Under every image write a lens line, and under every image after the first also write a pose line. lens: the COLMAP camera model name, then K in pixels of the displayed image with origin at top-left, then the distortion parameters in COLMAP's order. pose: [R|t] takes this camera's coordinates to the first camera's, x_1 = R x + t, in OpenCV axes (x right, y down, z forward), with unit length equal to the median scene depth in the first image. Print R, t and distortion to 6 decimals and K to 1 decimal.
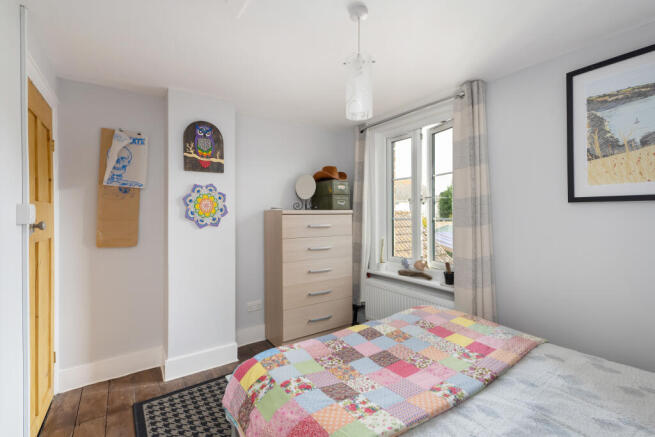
lens RADIAL K [[302.0, 0, 326.8], [0, 302.0, 215.8], [0, 0, 1]] dist [-0.001976, -0.000438]
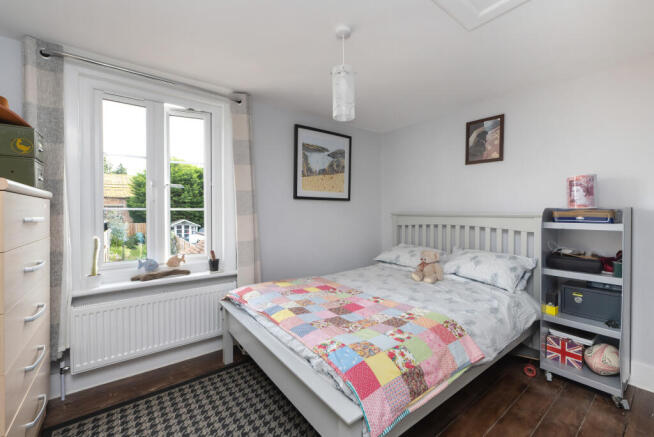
lens RADIAL K [[277.7, 0, 333.4], [0, 277.7, 217.5], [0, 0, 1]] dist [0.000199, -0.000139]
pose [[-0.077531, -0.013646, 0.996897, -0.847031], [0.006503, 0.999878, 0.014192, 0.042904], [-0.996969, 0.007583, -0.077433, 0.949079]]
